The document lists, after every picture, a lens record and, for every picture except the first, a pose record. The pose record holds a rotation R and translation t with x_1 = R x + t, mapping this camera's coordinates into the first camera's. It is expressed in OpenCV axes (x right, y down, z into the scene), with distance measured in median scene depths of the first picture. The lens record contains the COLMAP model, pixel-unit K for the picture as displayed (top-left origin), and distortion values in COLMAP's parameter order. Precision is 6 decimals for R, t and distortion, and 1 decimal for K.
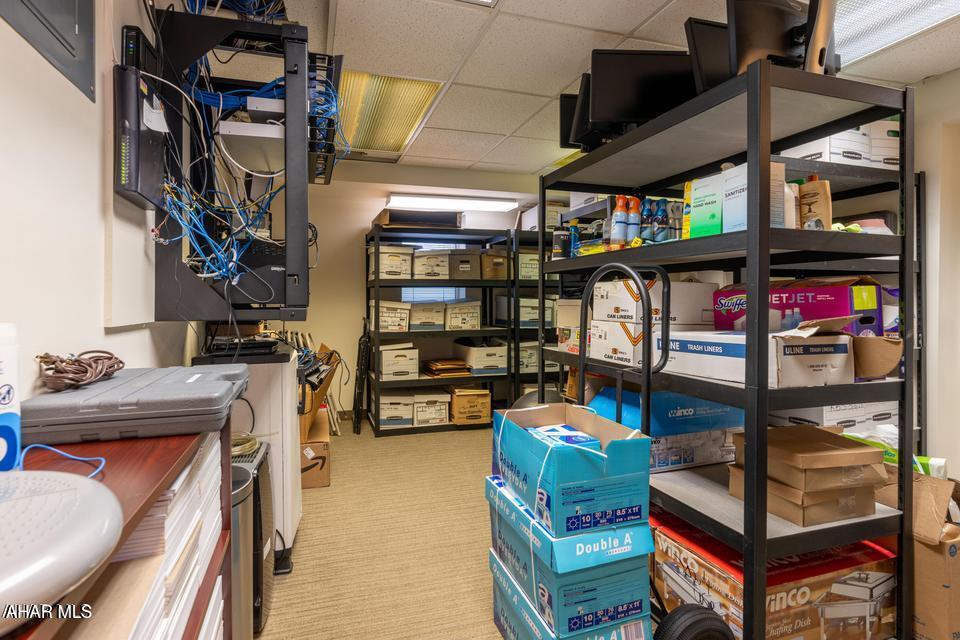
lens RADIAL K [[437.8, 0, 457.1], [0, 437.8, 303.1], [0, 0, 1]] dist [-0.008444, 0.002512]
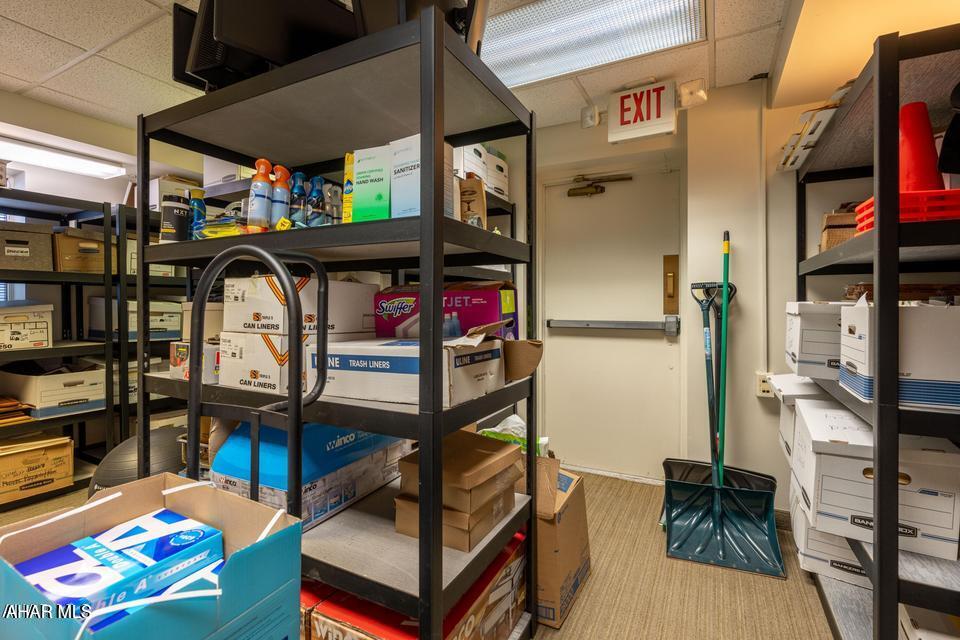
lens RADIAL K [[437.8, 0, 480.6], [0, 437.8, 309.7], [0, 0, 1]] dist [-0.008444, 0.002512]
pose [[0.700150, -0.007181, 0.713960, 0.124207], [0.002177, 0.999966, 0.007923, -0.001195], [-0.713992, -0.003993, 0.700142, 0.264506]]
